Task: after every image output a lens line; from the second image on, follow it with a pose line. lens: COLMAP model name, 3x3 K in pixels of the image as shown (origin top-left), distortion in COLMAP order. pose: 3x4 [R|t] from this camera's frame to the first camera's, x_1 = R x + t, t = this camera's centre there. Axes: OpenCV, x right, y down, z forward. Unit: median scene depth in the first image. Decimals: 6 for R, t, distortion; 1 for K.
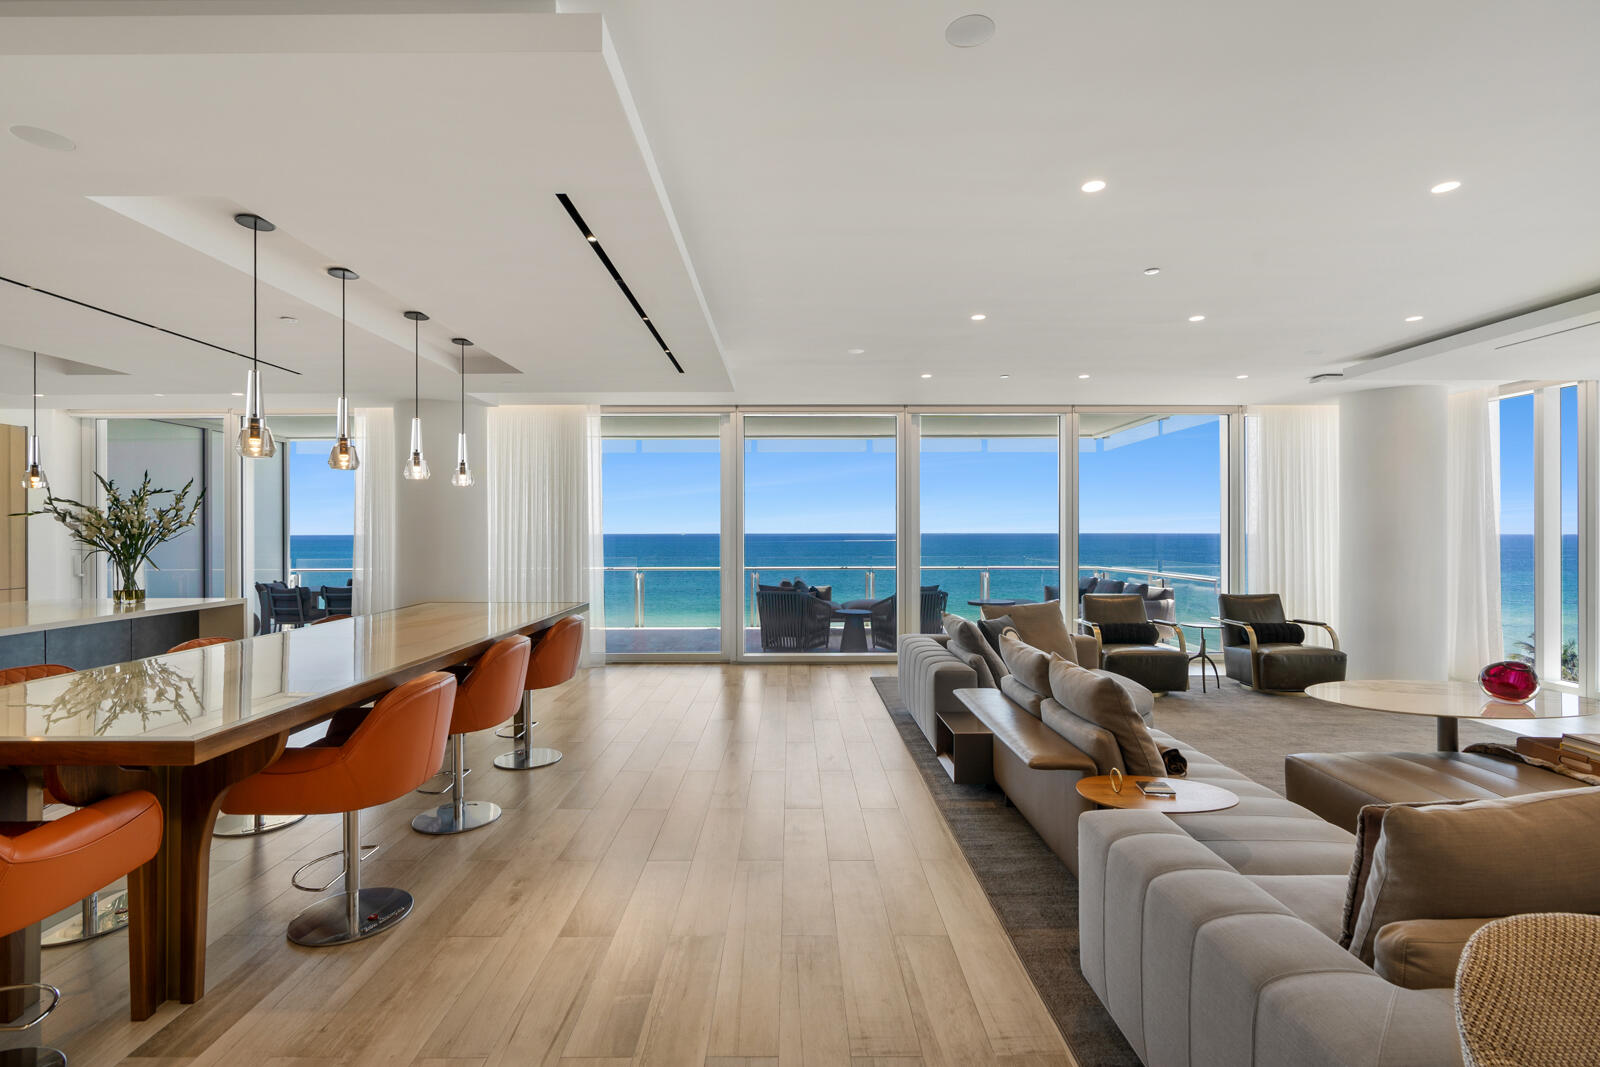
lens RADIAL K [[728.3, 0, 797.5], [0, 728.3, 529.9], [0, 0, 1]] dist [-0.004688, -0.000060]
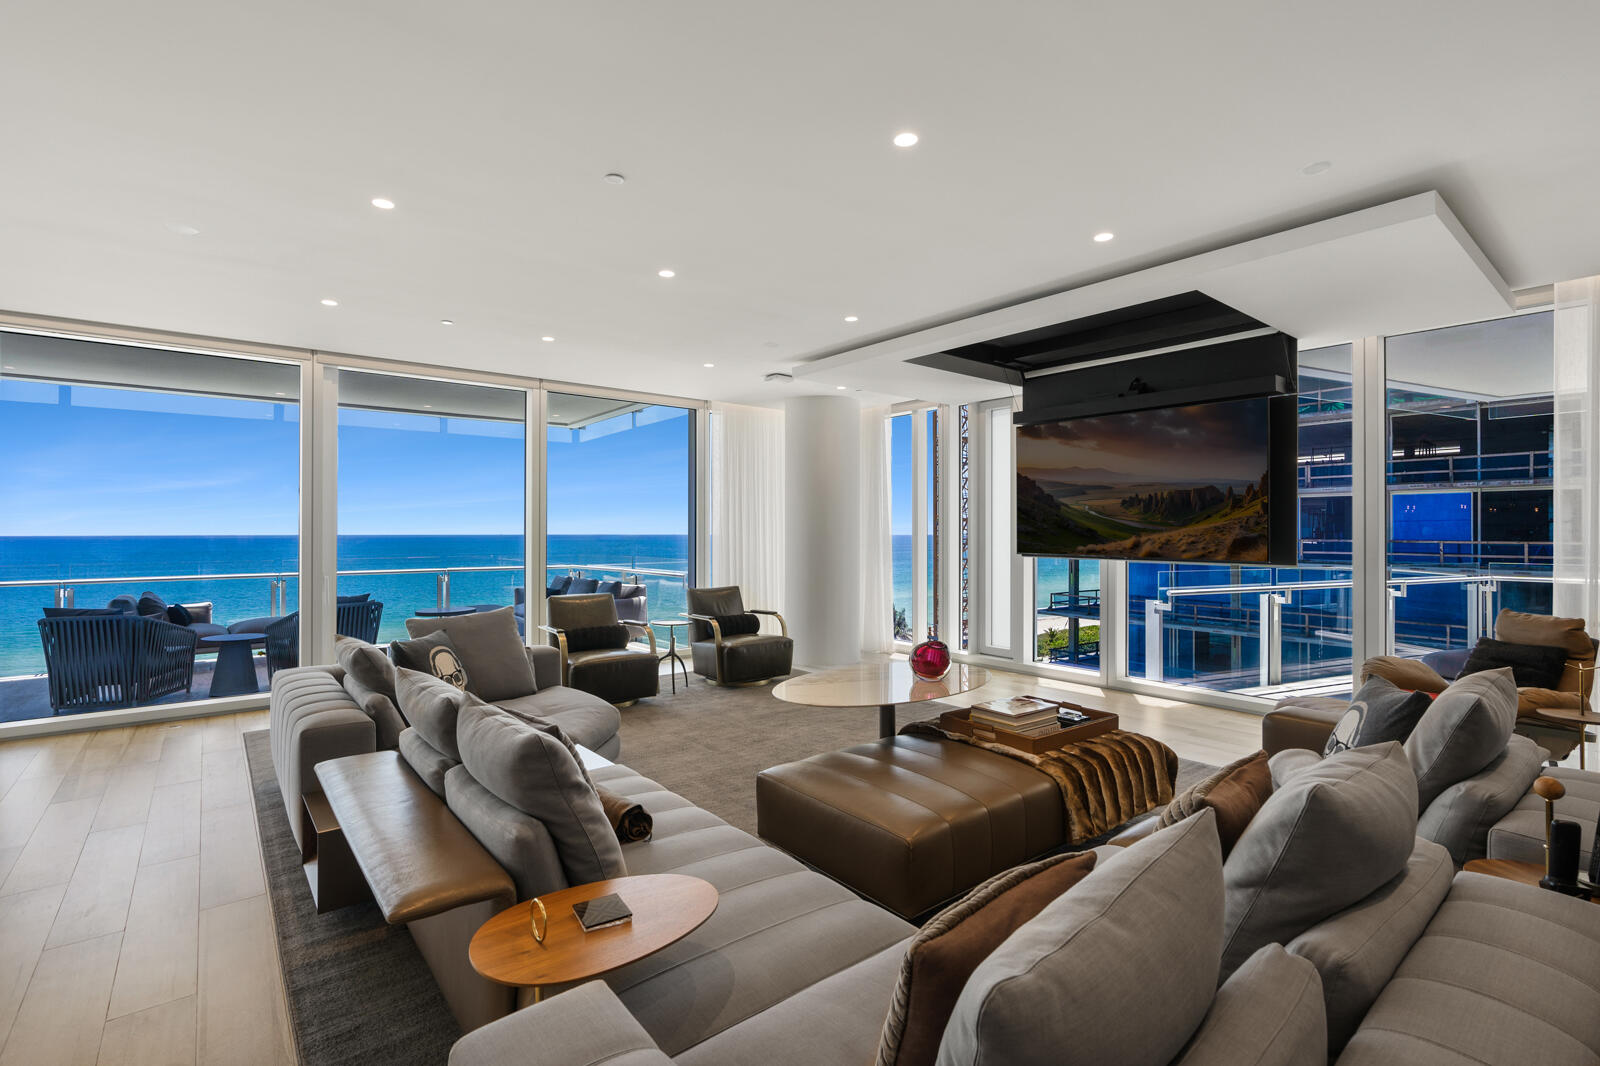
lens RADIAL K [[738.3, 0, 796.2], [0, 738.3, 532.2], [0, 0, 1]] dist [-0.004231, 0.000141]
pose [[0.781426, 0.000493, 0.623997, 0.083150], [-0.001866, 0.999997, 0.001547, 0.011564], [-0.623995, -0.002374, 0.781425, 0.147615]]
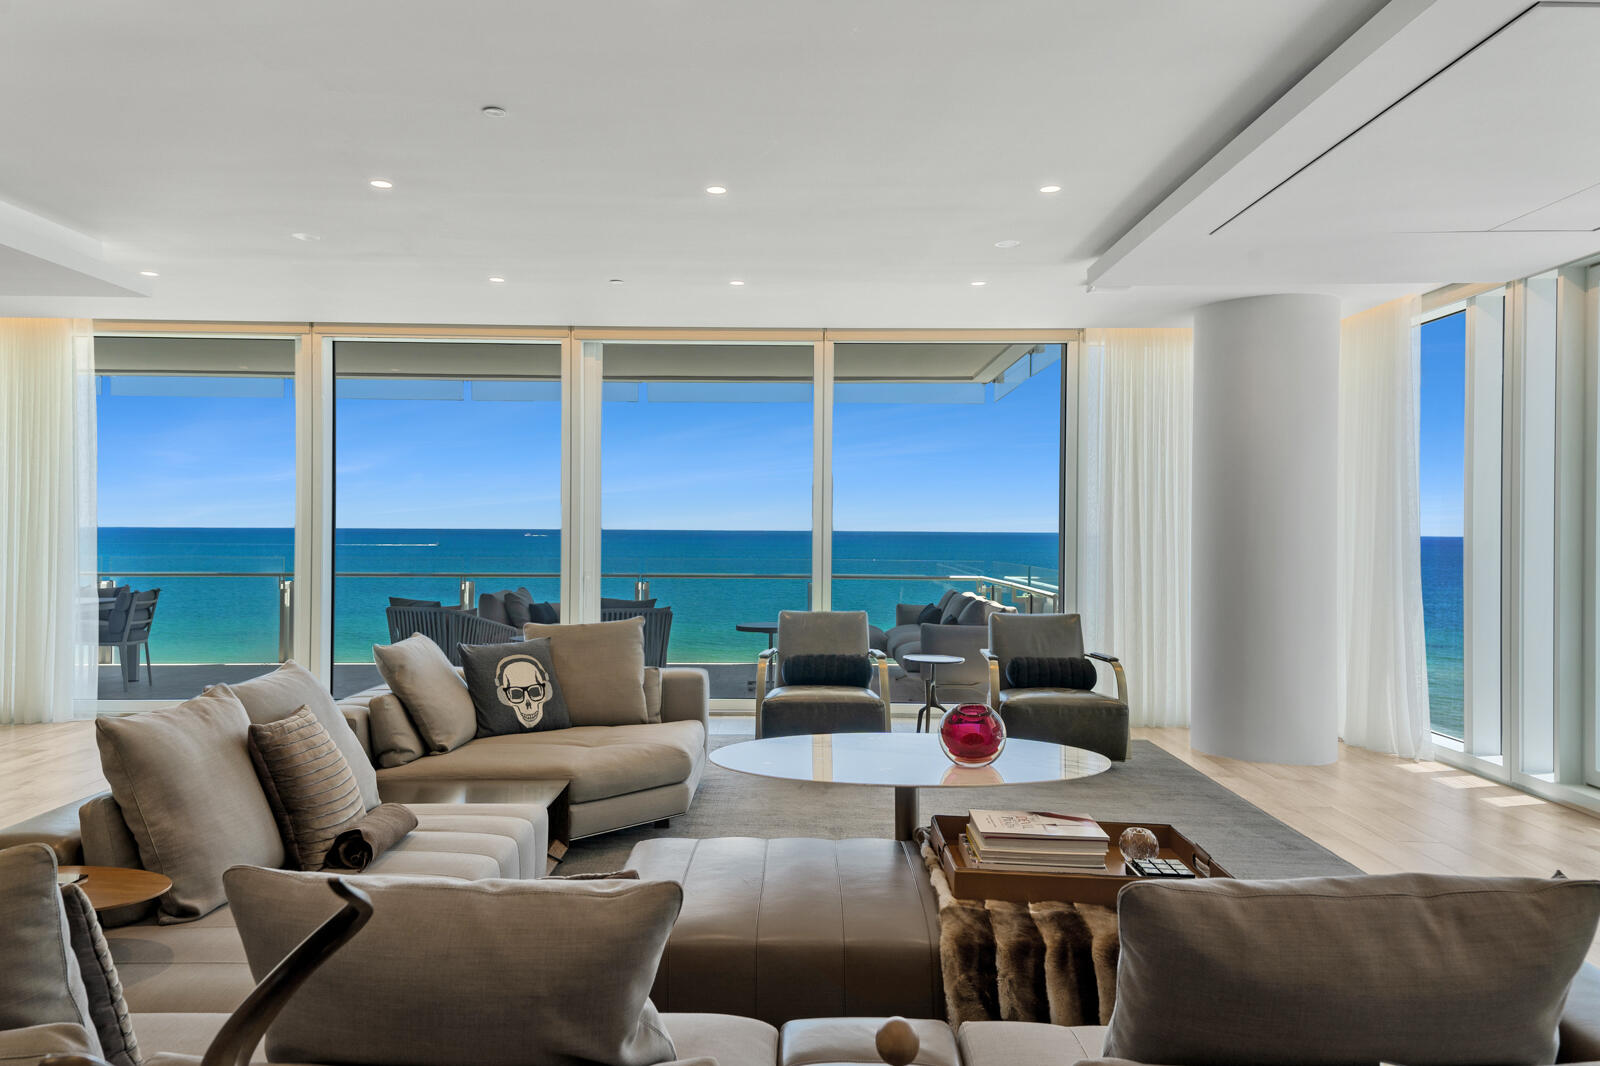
lens RADIAL K [[1104.3, 0, 800.0], [0, 1104.3, 533.0], [0, 0, 1]] dist [0.057197, 0.001521]
pose [[0.999946, 0.007192, -0.007492, 0.439464], [-0.007140, 0.999951, 0.006855, 0.009965], [0.007541, -0.006801, 0.999948, -0.009774]]
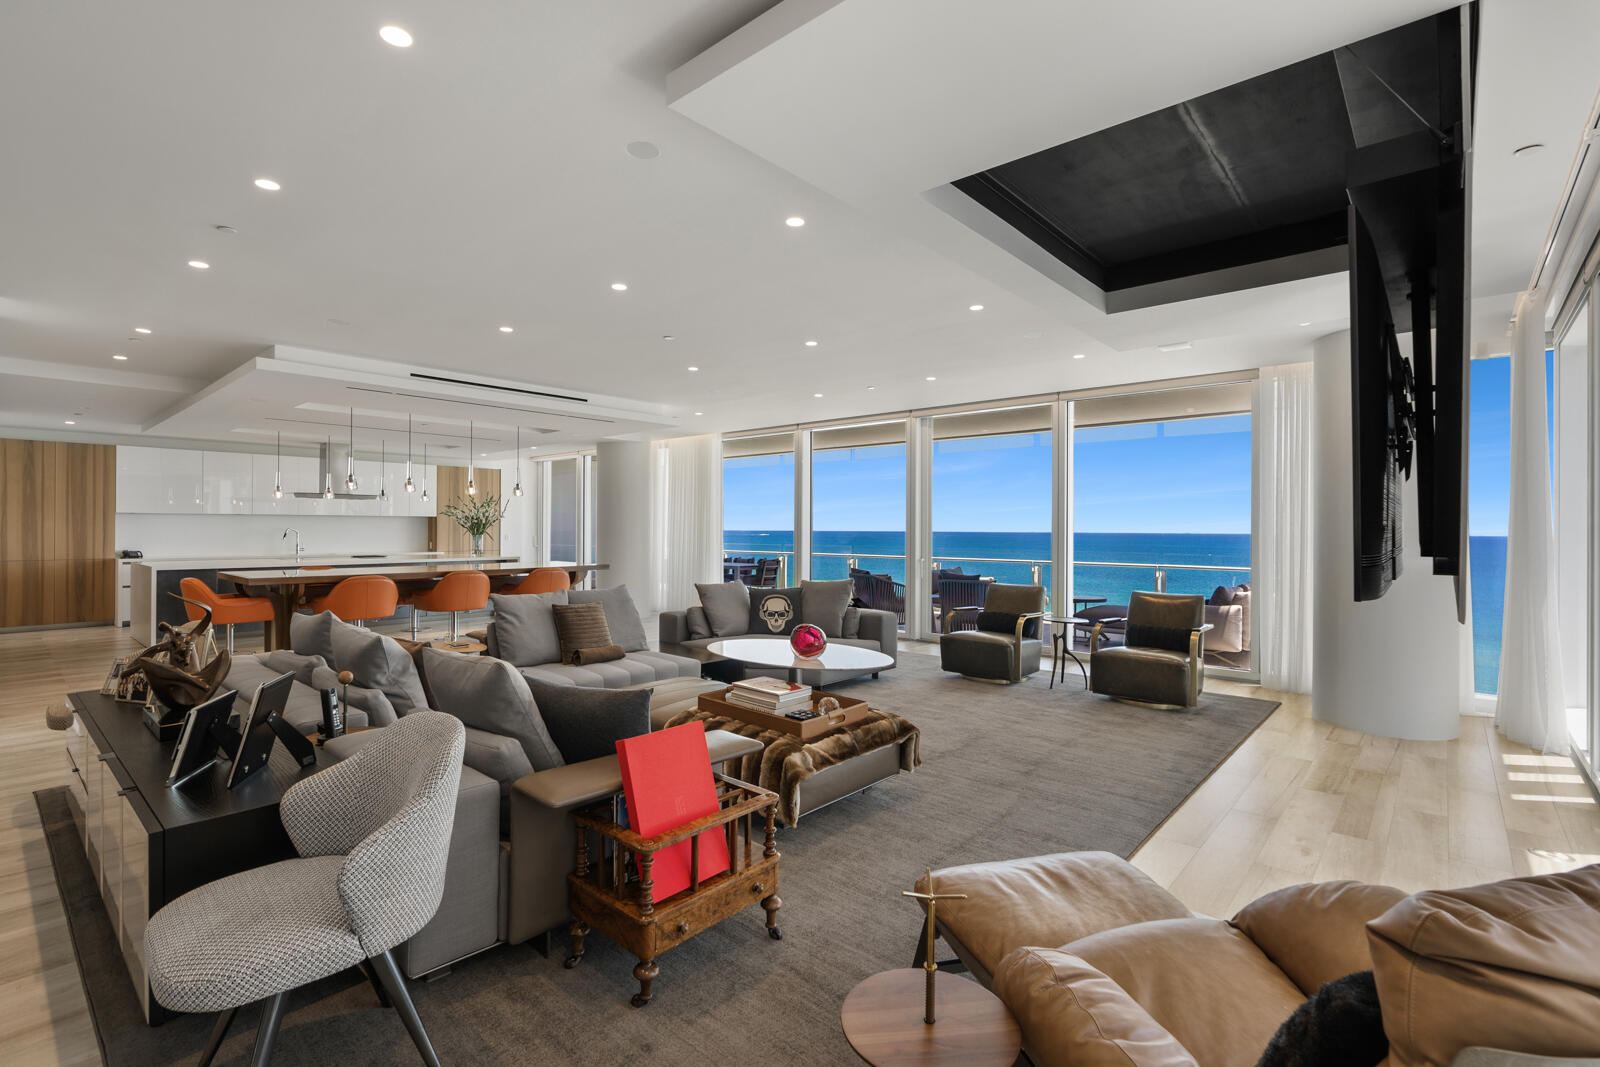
lens RADIAL K [[756.3, 0, 800.0], [0, 756.3, 533.5], [0, 0, 1]] dist [0.018175, 0.000101]
pose [[0.737384, 0.010032, -0.675399, 0.967129], [-0.005178, 0.999944, 0.009199, 0.009864], [0.675454, -0.003286, 0.737395, 0.035082]]
